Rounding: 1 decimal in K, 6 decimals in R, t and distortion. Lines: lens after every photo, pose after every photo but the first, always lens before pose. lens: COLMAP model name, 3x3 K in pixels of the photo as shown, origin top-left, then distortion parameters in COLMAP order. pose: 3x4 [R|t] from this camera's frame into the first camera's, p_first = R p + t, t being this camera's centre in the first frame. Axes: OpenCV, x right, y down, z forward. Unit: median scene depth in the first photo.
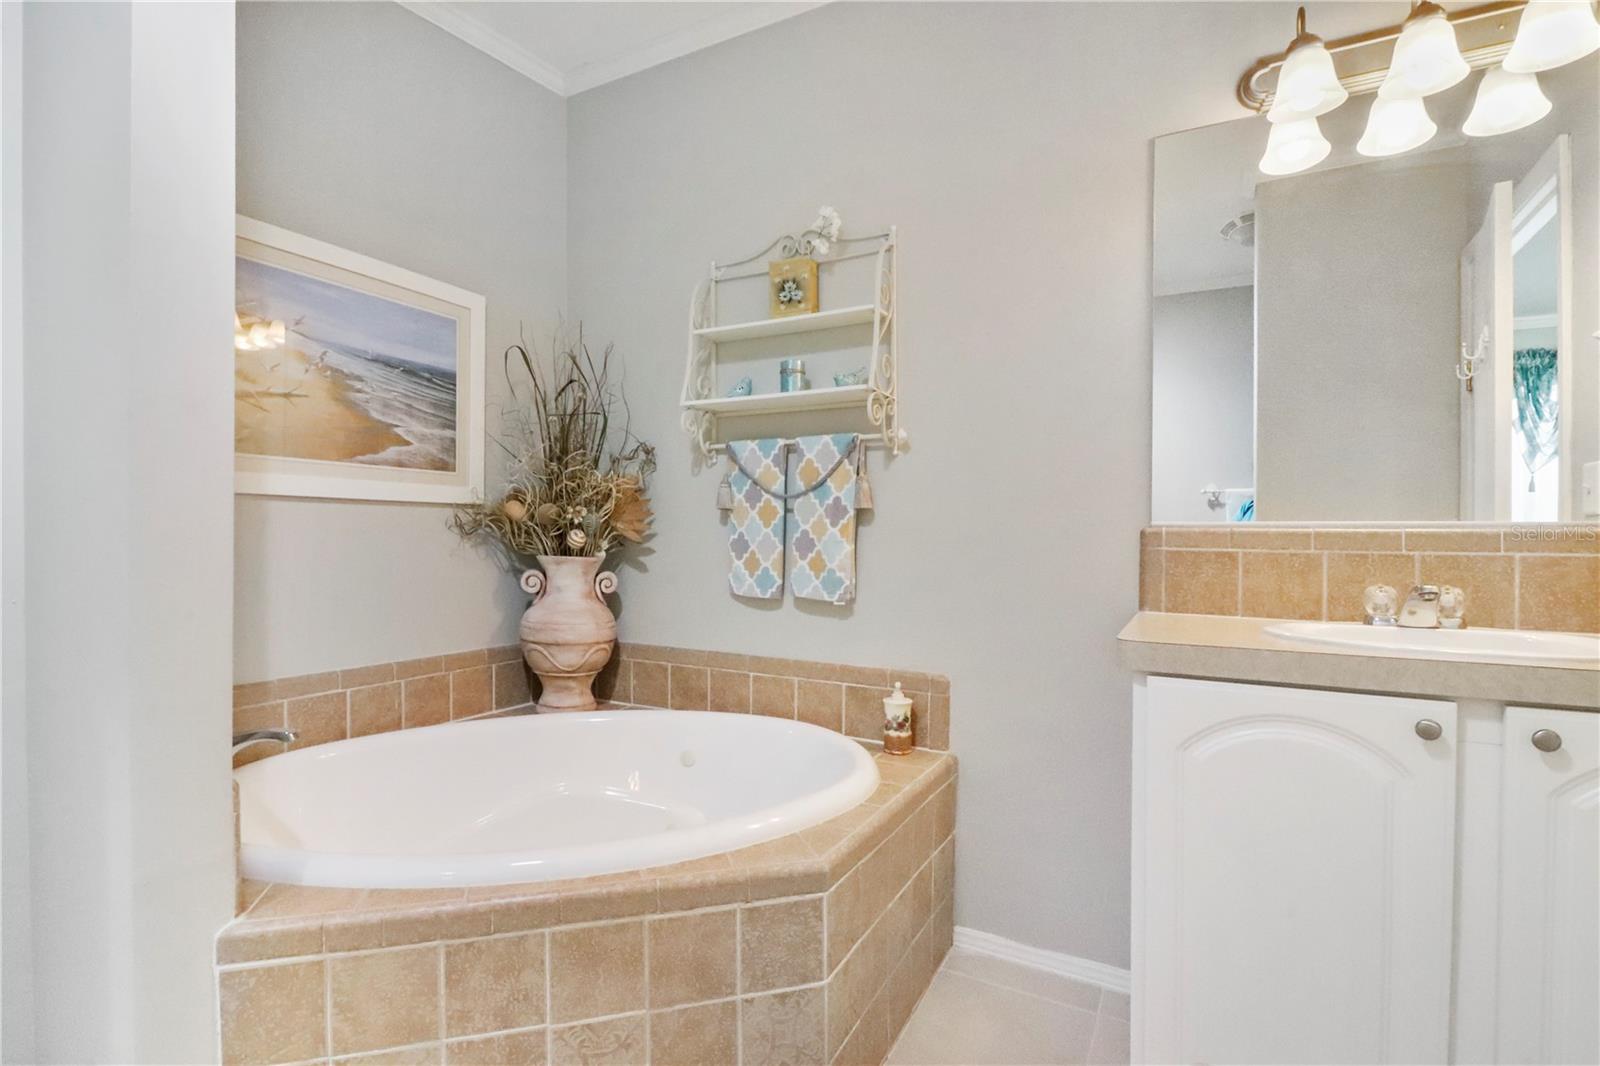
lens RADIAL K [[749.7, 0, 793.0], [0, 749.7, 531.4], [0, 0, 1]] dist [0.003692, -0.000554]
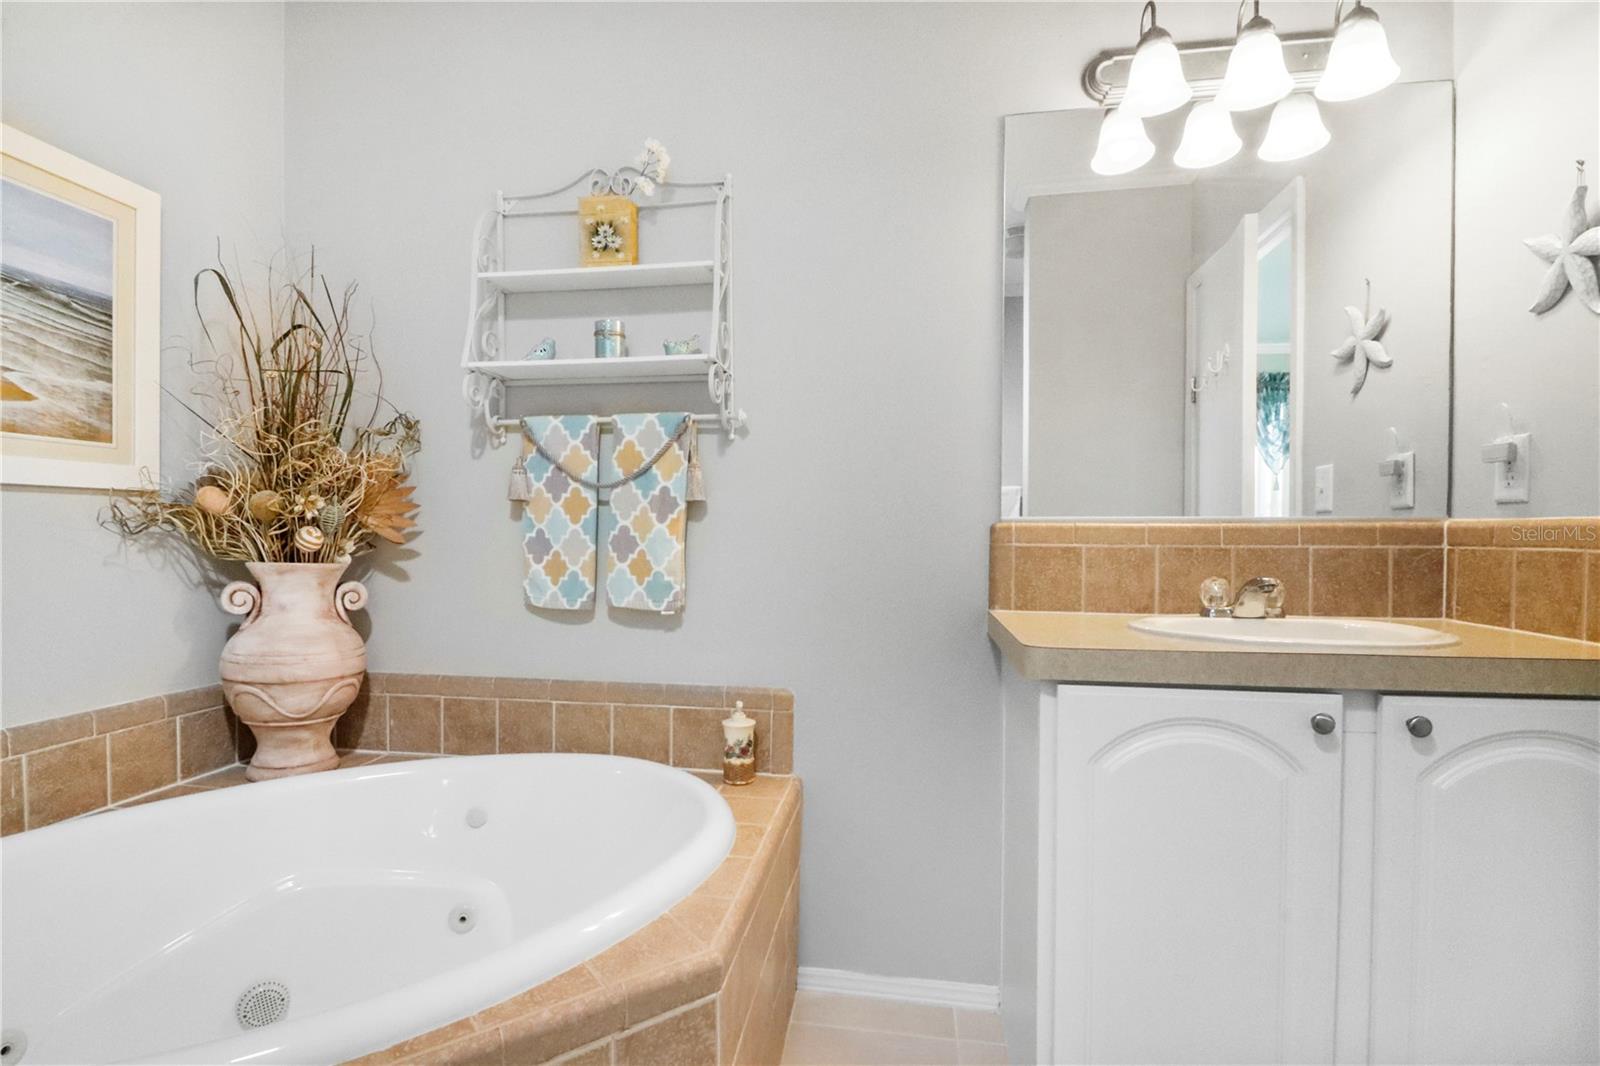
lens RADIAL K [[776.5, 0, 794.3], [0, 776.5, 533.1], [0, 0, 1]] dist [0.012948, -0.013990]
pose [[0.949417, -0.005623, 0.313967, -0.076391], [0.003075, 0.999958, 0.008610, -0.001087], [-0.314002, -0.007209, 0.949395, 0.120140]]
